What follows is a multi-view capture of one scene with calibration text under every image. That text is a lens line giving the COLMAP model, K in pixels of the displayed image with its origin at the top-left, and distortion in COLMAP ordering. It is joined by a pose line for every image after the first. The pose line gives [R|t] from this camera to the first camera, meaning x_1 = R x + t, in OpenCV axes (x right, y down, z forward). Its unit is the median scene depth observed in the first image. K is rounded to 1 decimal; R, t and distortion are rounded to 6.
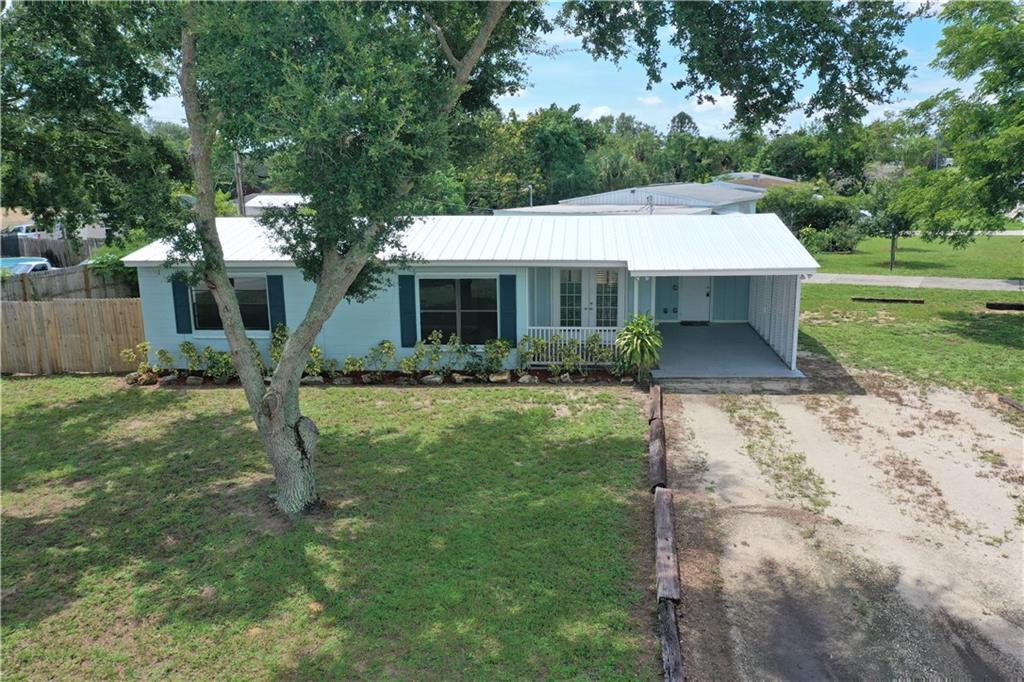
lens RADIAL K [[802.4, 0, 511.1], [0, 802.4, 342.8], [0, 0, 1]] dist [0.002890, 0.001875]
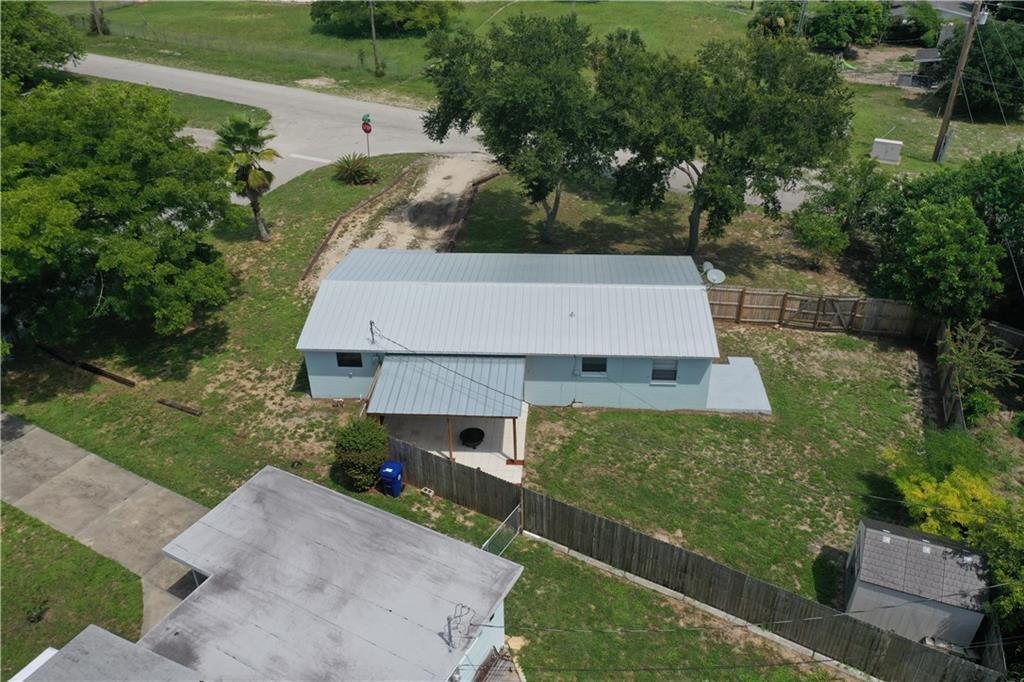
lens RADIAL K [[802.4, 0, 512.7], [0, 802.4, 338.8], [0, 0, 1]] dist [0.002890, 0.001875]
pose [[-0.999017, 0.044234, -0.002871, -0.046814], [0.029599, 0.713909, 0.699613, -1.518411], [0.032996, 0.698840, -0.714517, 2.877032]]
